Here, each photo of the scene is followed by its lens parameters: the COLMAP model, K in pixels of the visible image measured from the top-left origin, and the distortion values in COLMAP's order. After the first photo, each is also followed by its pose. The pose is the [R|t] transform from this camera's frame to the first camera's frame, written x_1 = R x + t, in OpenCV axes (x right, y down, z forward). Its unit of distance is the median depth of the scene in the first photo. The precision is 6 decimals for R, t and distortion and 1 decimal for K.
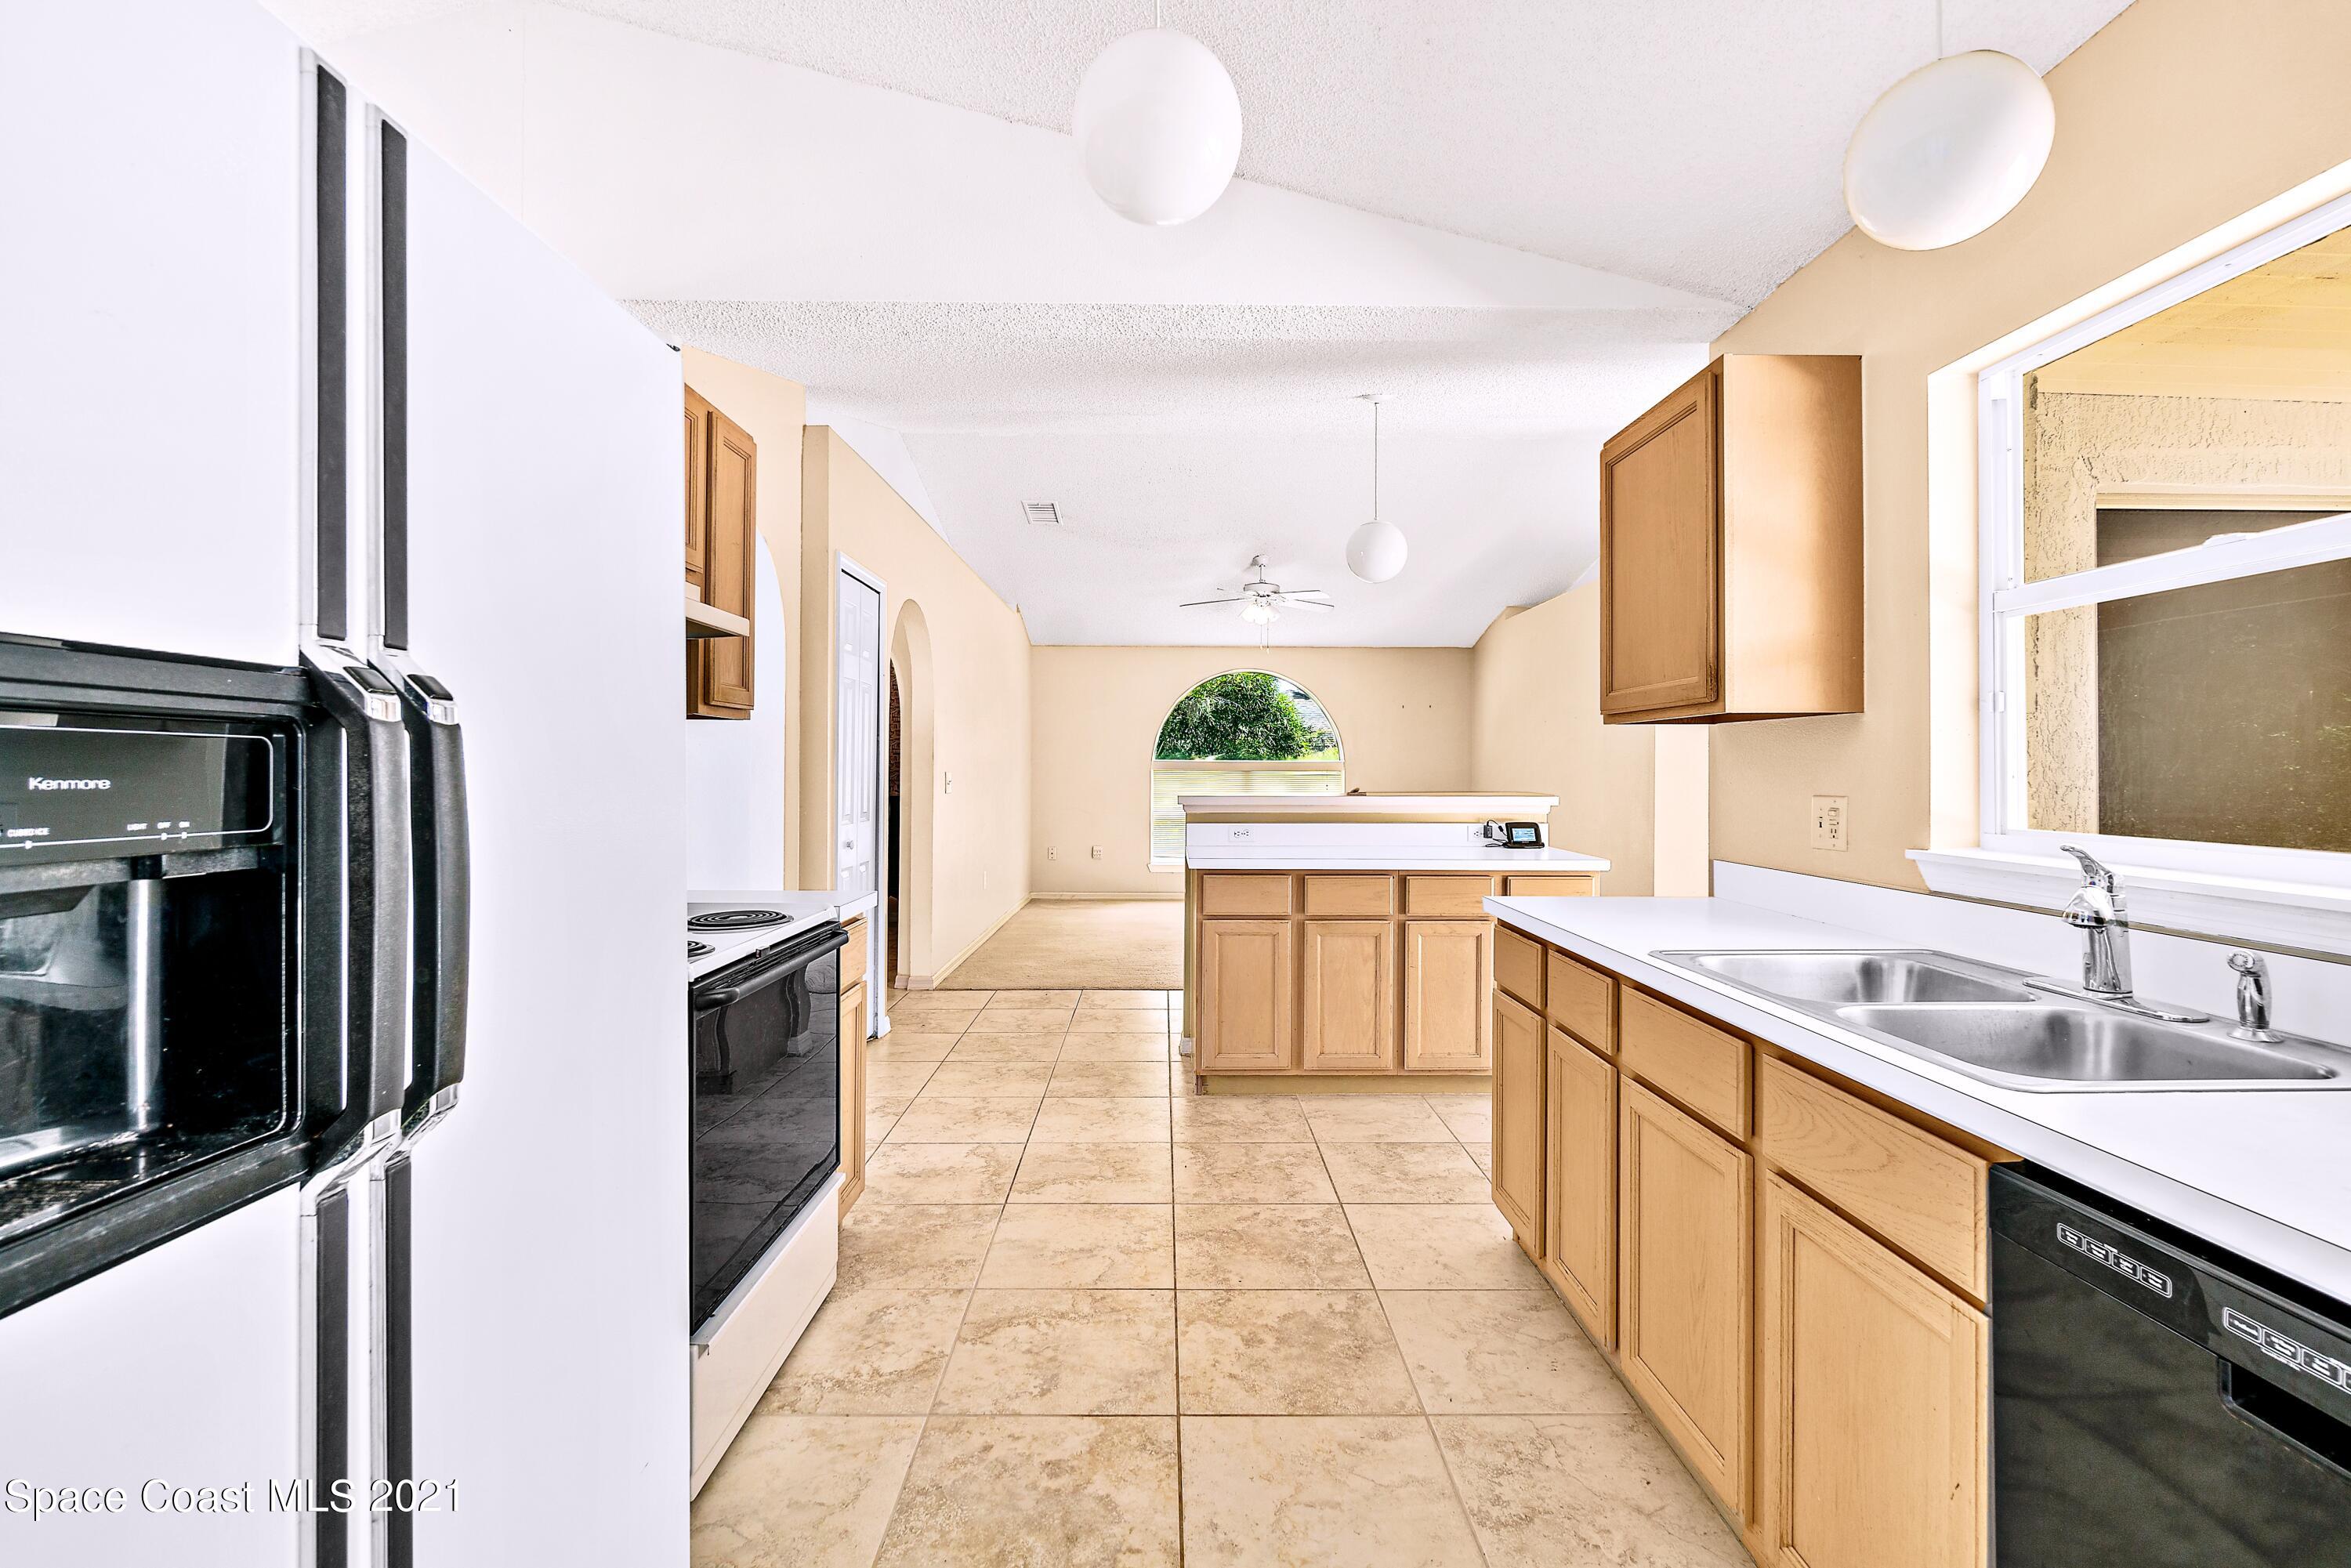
lens RADIAL K [[1021.2, 0, 1175.9], [0, 1021.2, 763.7], [0, 0, 1]] dist [0.000260, 0.000008]
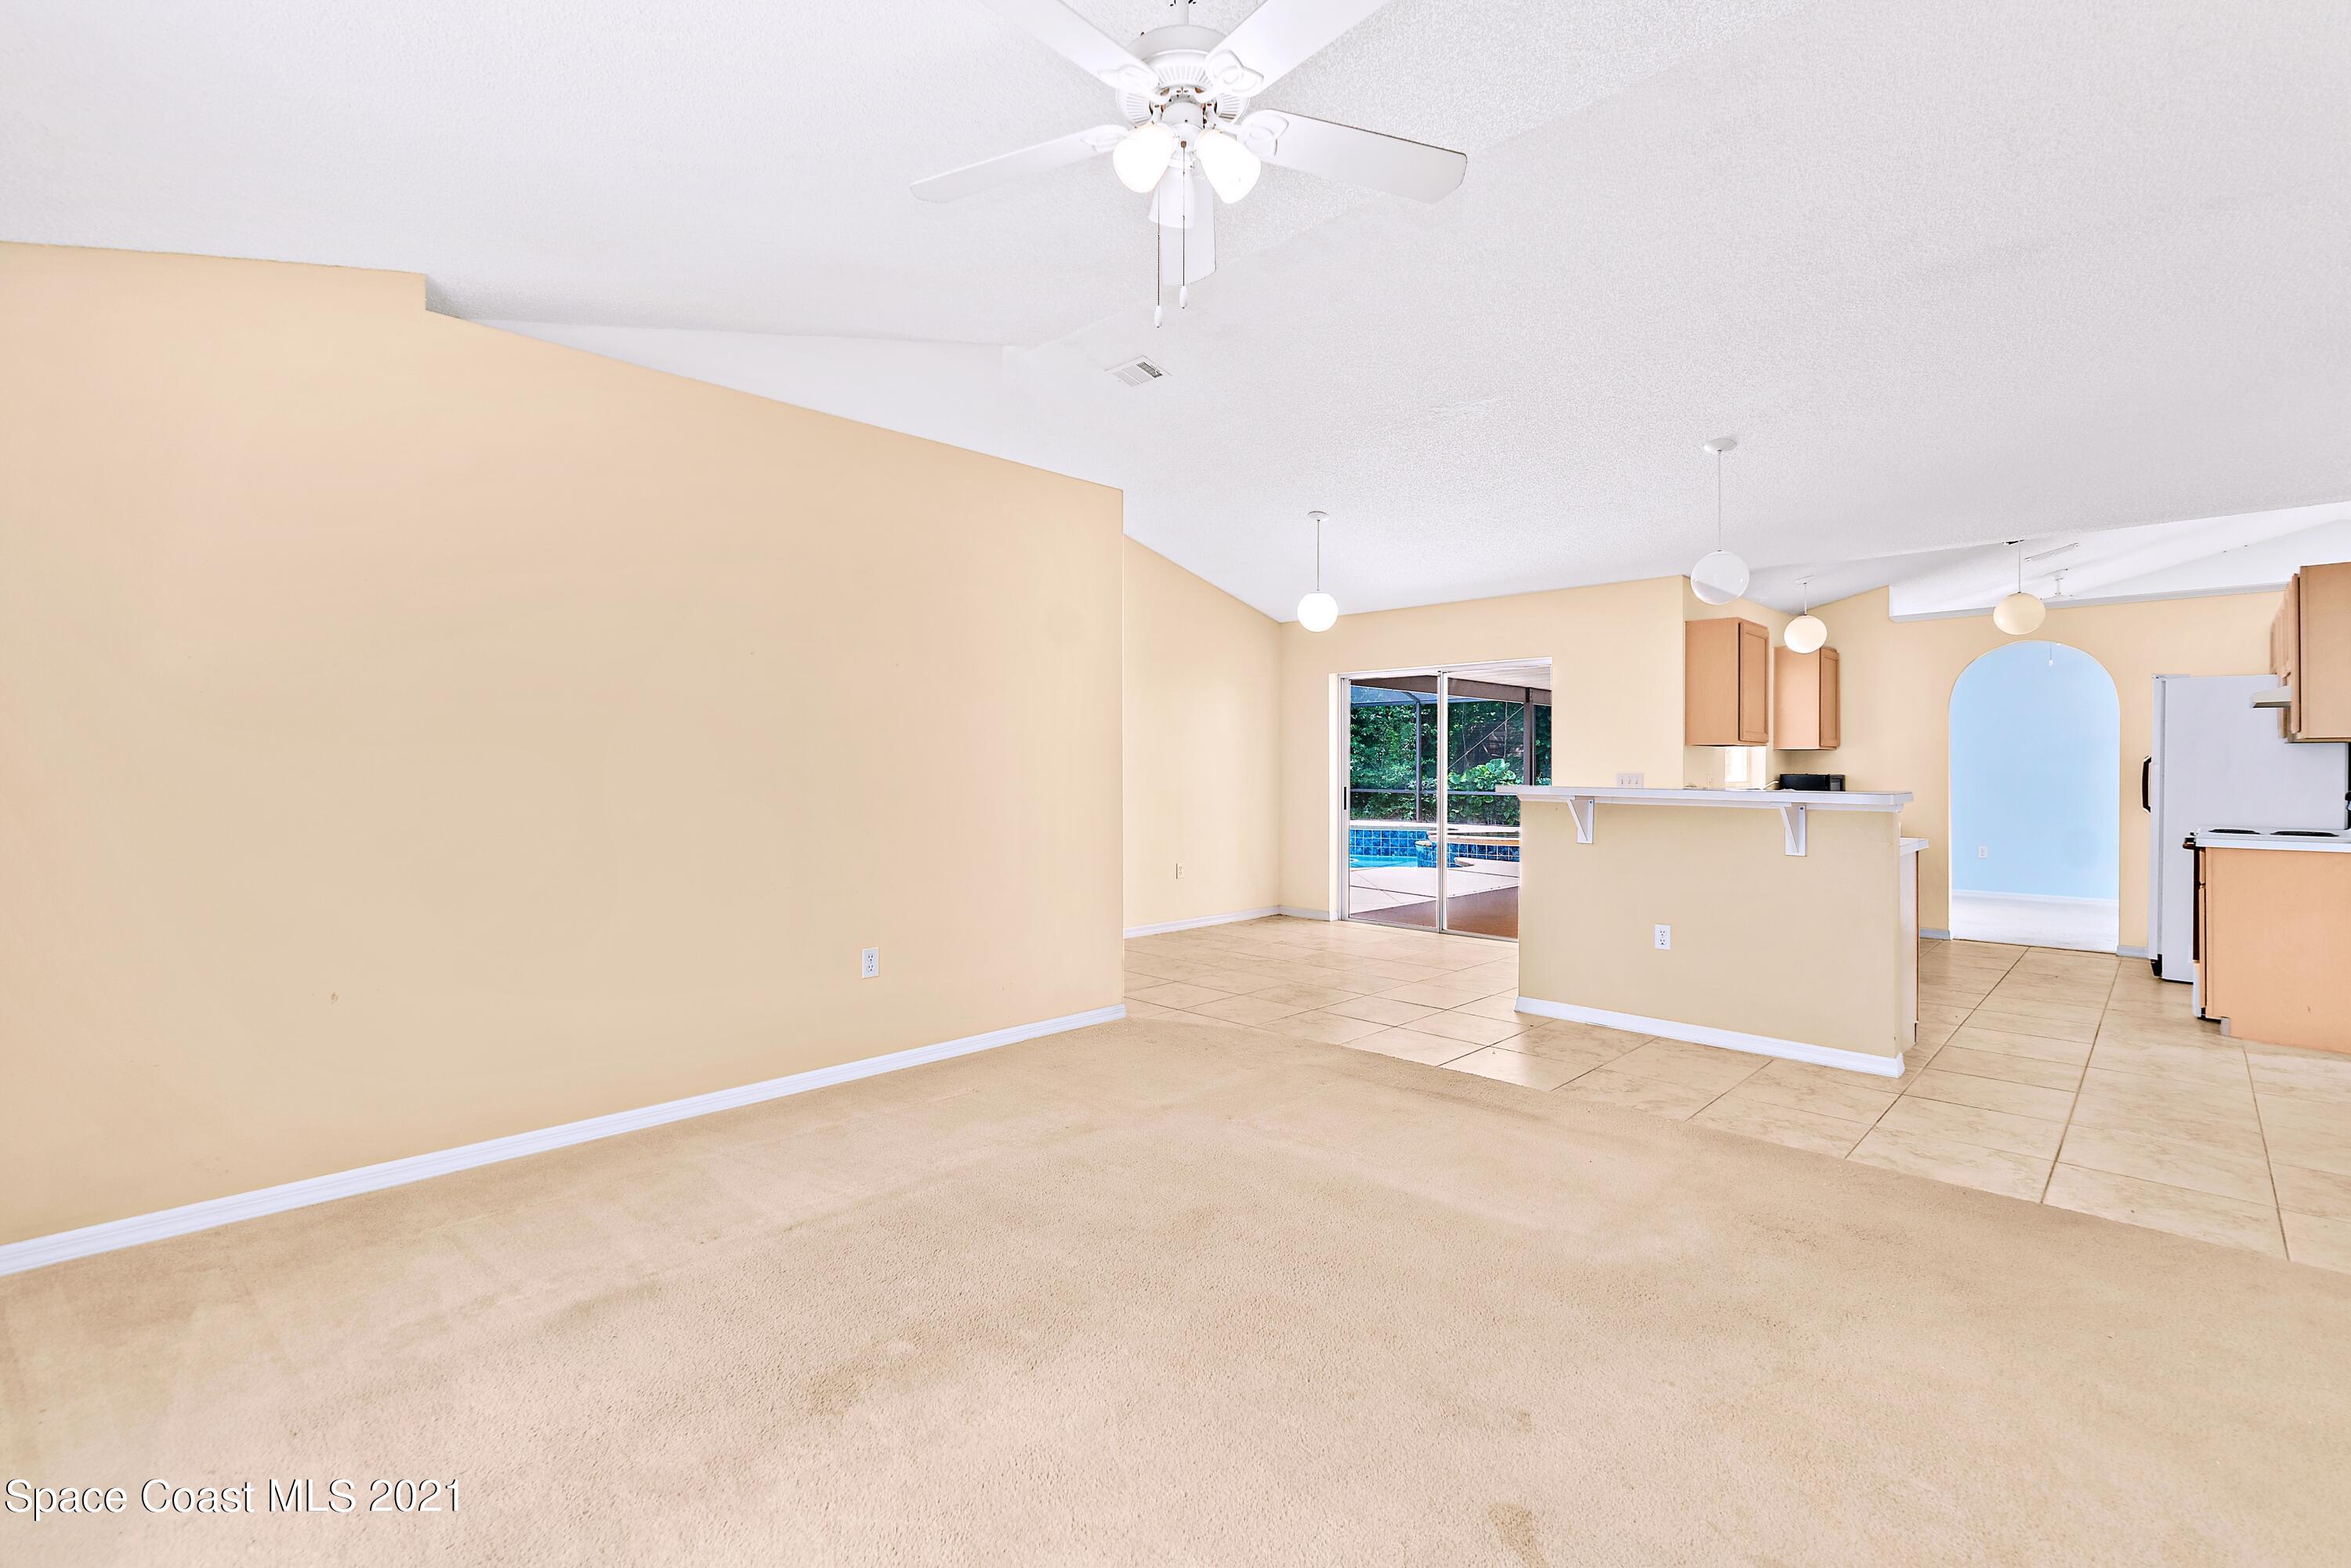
lens RADIAL K [[1042.8, 0, 1197.6], [0, 1042.8, 753.0], [0, 0, 1]] dist [-0.001531, -0.000223]
pose [[-0.716305, 0.005775, 0.697764, -0.232604], [-0.009512, 0.999792, -0.018039, 0.023015], [-0.697723, -0.019559, -0.716101, 2.526459]]
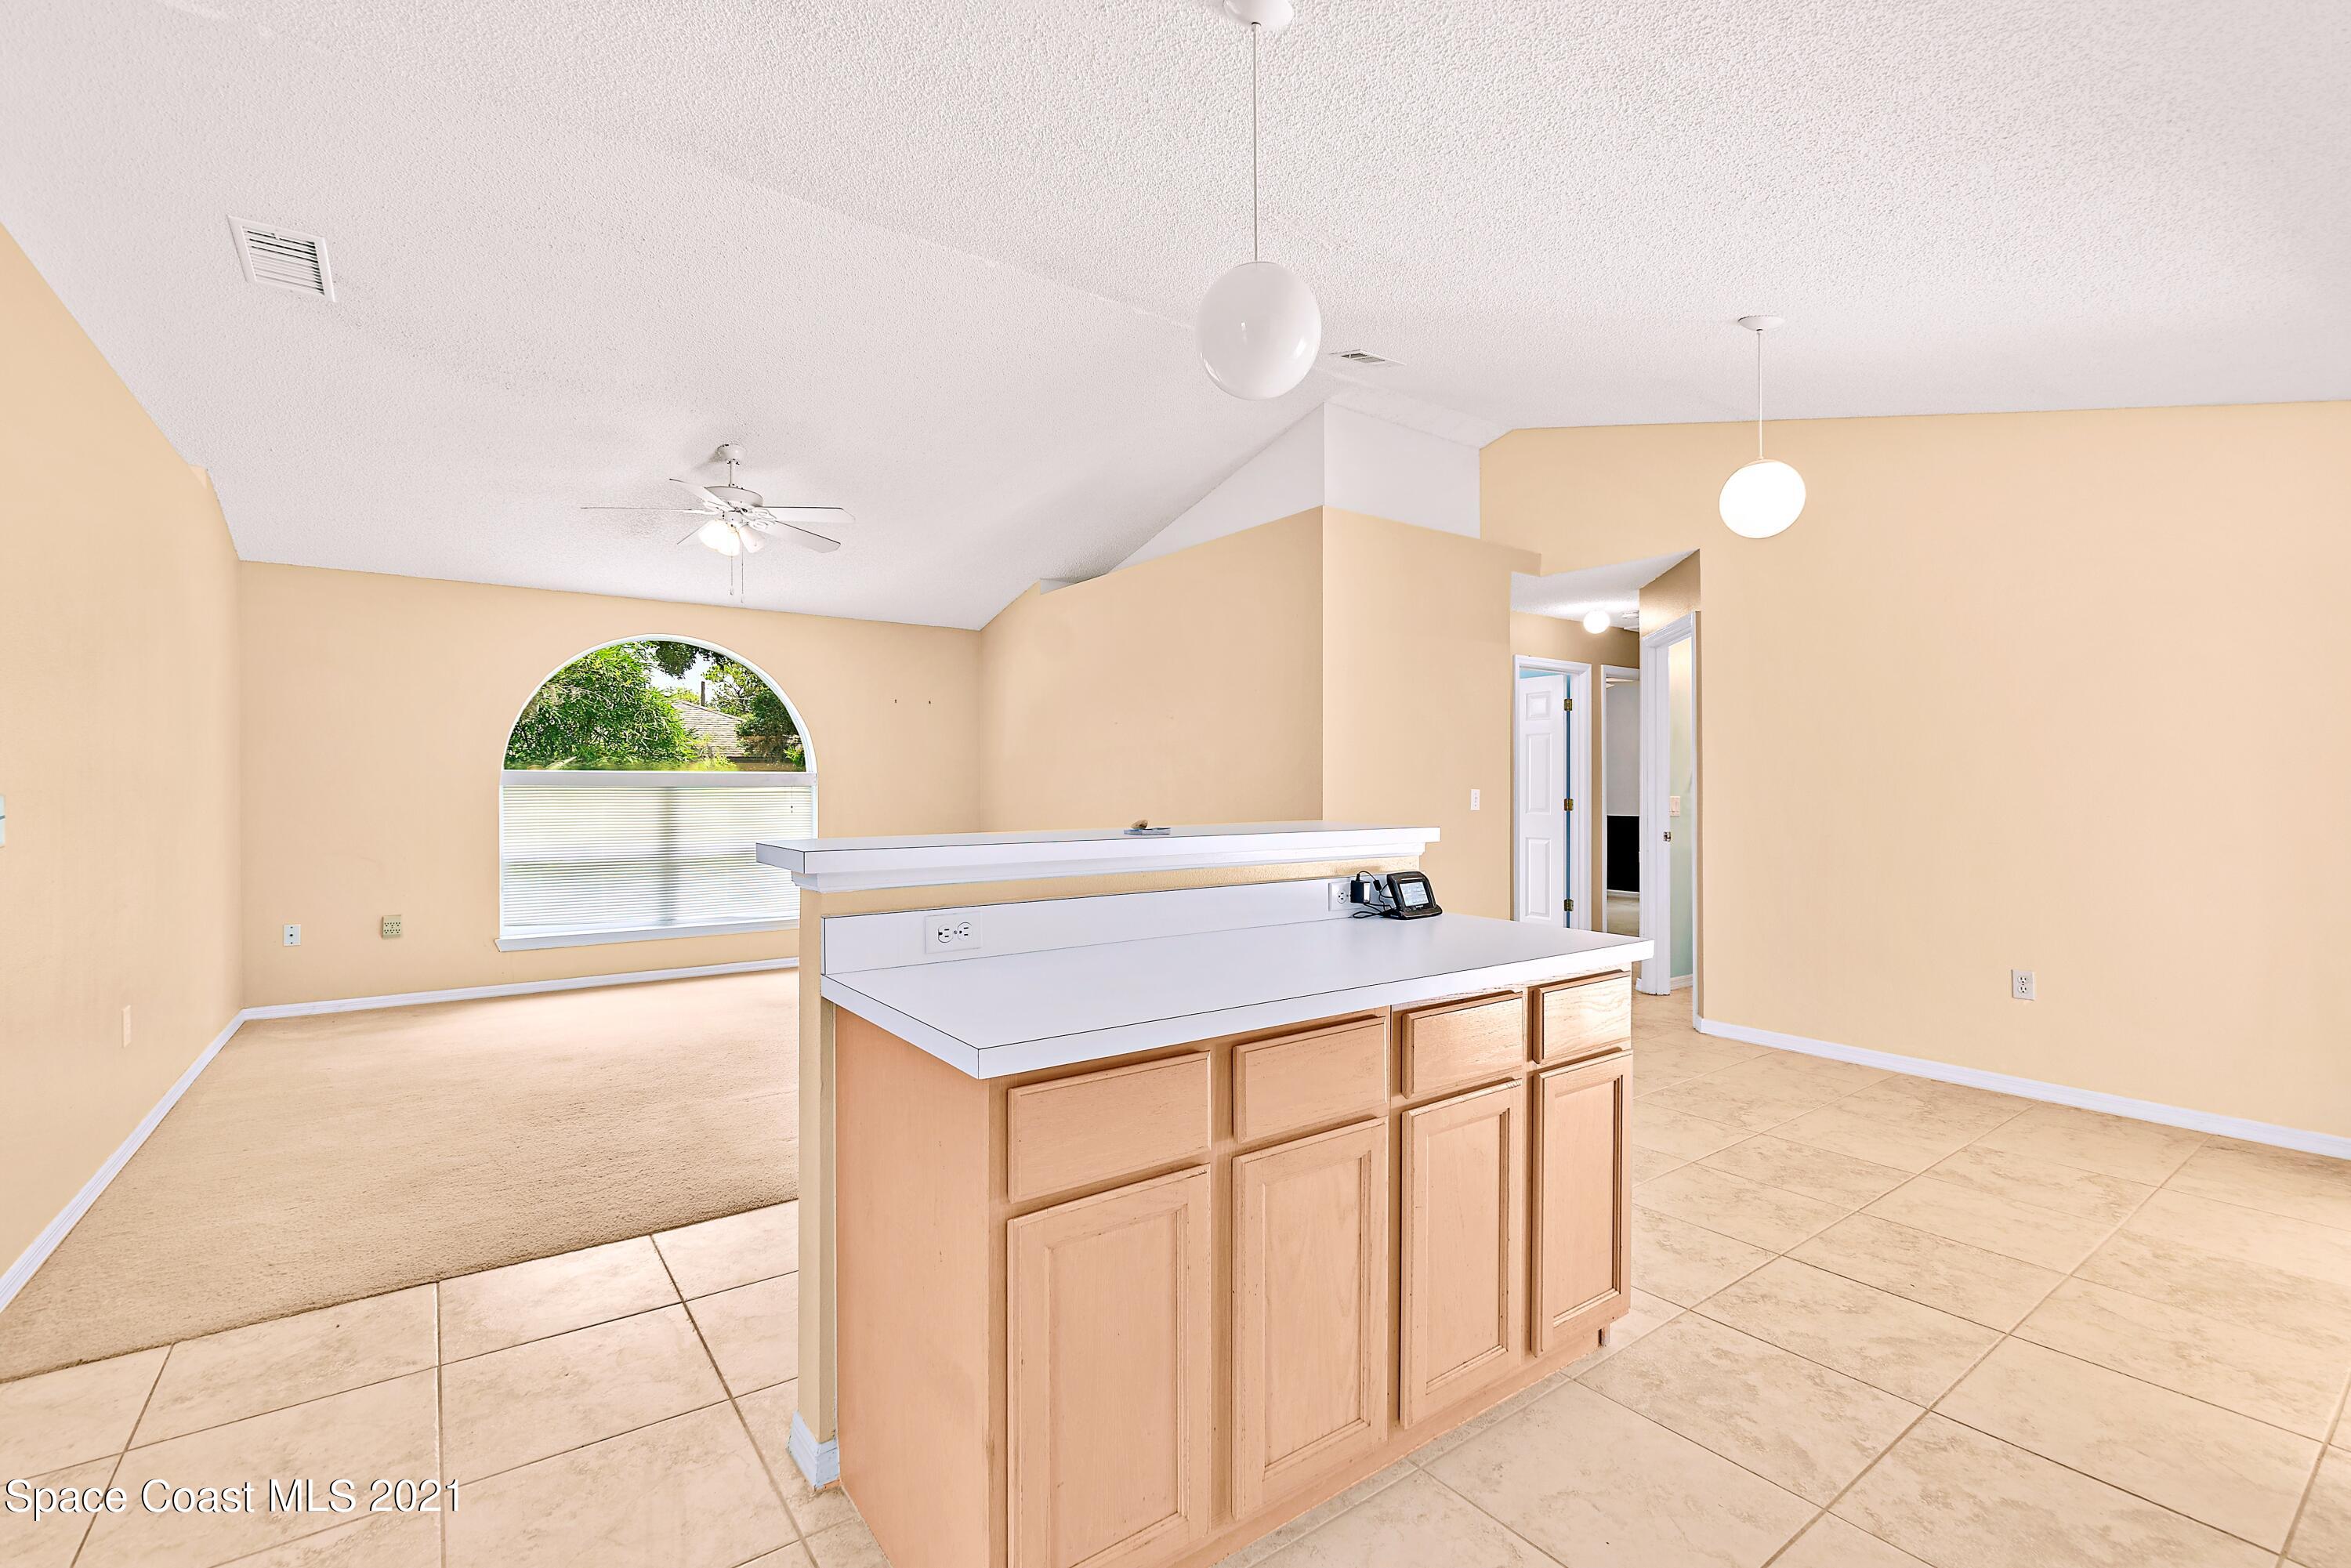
lens RADIAL K [[1028.8, 0, 1169.3], [0, 1028.8, 787.5], [0, 0, 1]] dist [-0.003435, 0.000639]
pose [[0.818166, -0.004541, 0.574964, -0.132949], [-0.000604, 0.999961, 0.008756, 0.003820], [-0.574982, -0.007511, 0.818132, 0.699572]]
